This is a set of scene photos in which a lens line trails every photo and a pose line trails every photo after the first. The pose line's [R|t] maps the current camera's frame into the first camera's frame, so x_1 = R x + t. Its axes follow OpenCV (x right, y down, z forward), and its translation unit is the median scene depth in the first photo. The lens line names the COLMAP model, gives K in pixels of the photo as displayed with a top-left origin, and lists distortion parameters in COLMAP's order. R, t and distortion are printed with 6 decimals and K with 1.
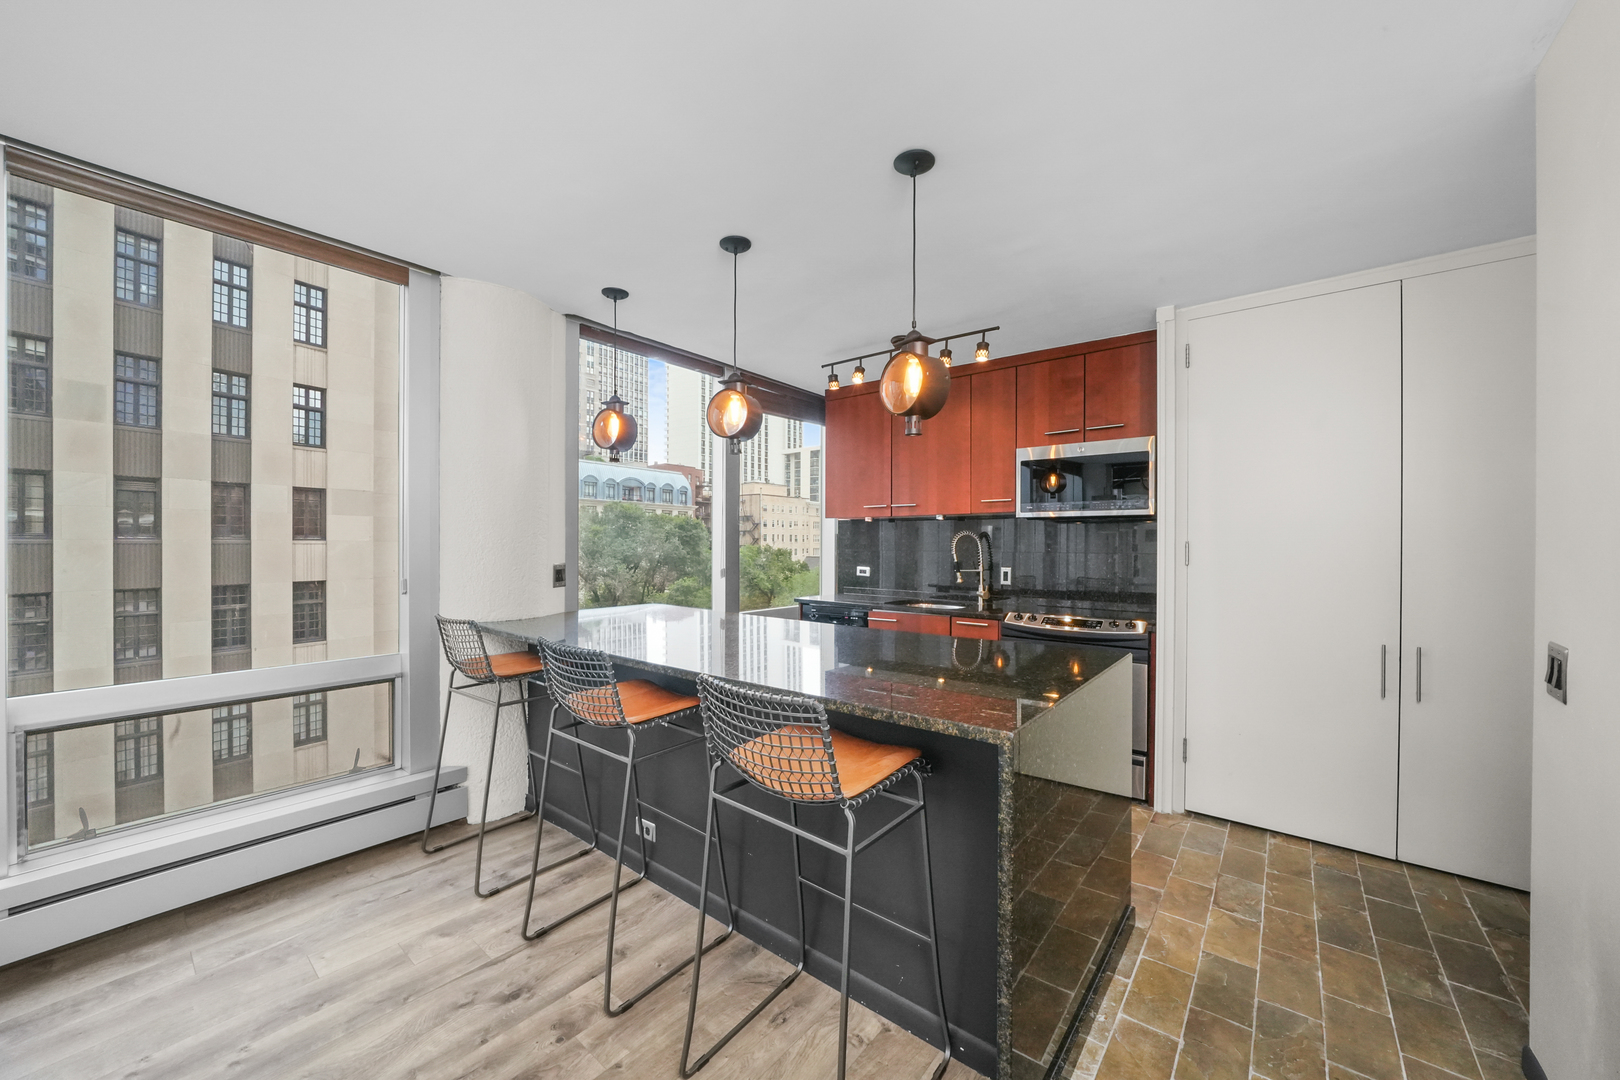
lens RADIAL K [[599.5, 0, 813.3], [0, 599.5, 546.5], [0, 0, 1]] dist [-0.012584, 0.000031]
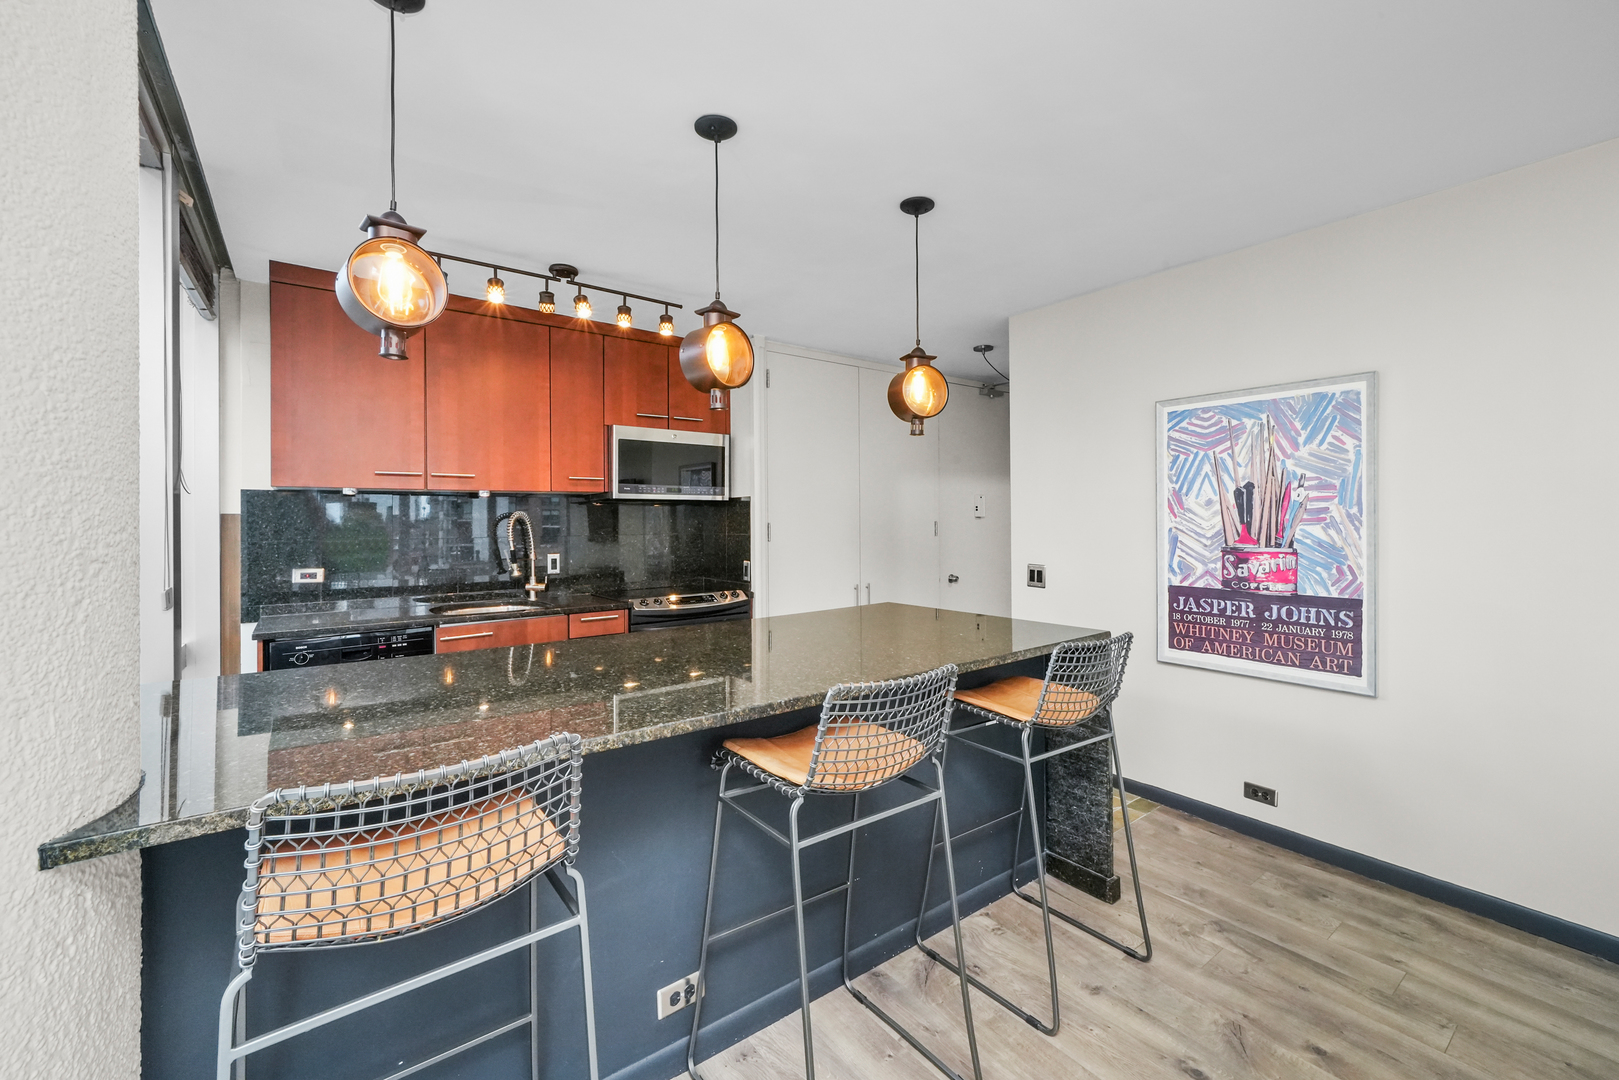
lens RADIAL K [[664.2, 0, 806.3], [0, 664.2, 522.9], [0, 0, 1]] dist [-0.000376, -0.000254]
pose [[0.245242, -0.005802, 0.969444, -0.609613], [0.014867, 0.999887, 0.002223, -0.008260], [-0.969348, 0.013867, 0.245301, 0.468819]]
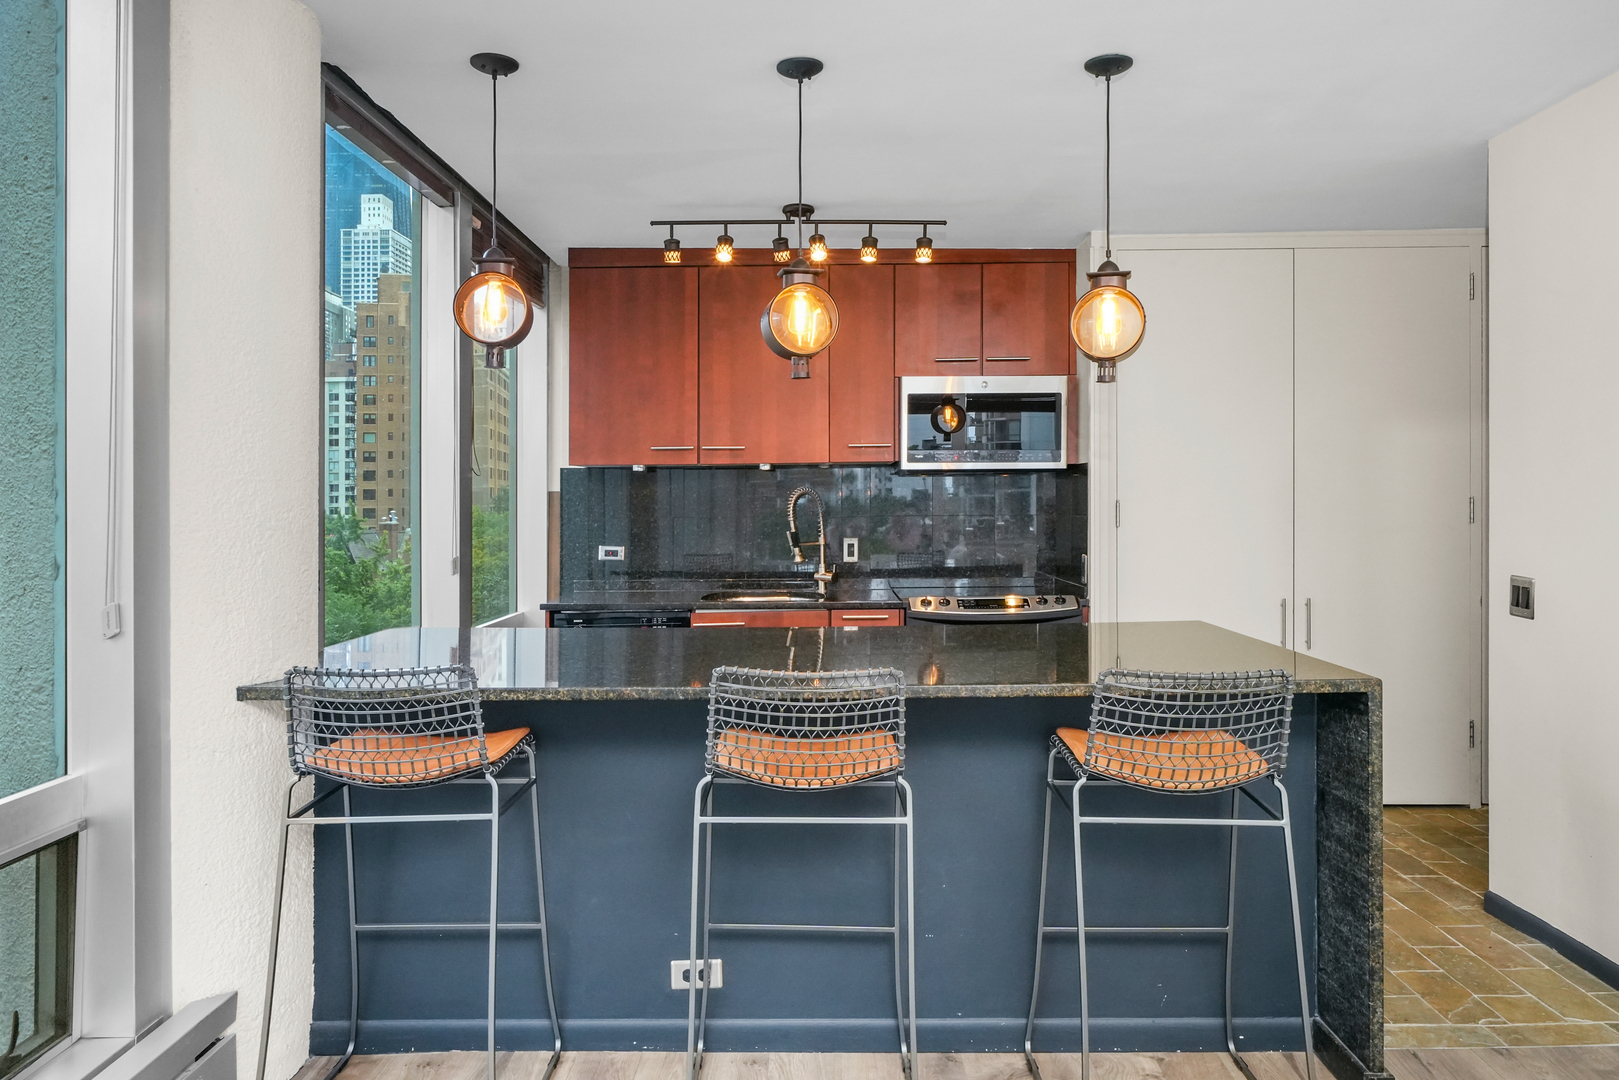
lens RADIAL K [[1059.0, 0, 804.9], [0, 1059.0, 495.9], [0, 0, 1]] dist [0.000355, -0.000886]
pose [[0.787320, -0.007940, 0.616493, -0.579675], [0.014716, 0.999874, -0.005916, -0.009684], [-0.616369, 0.013730, 0.787338, 0.043653]]
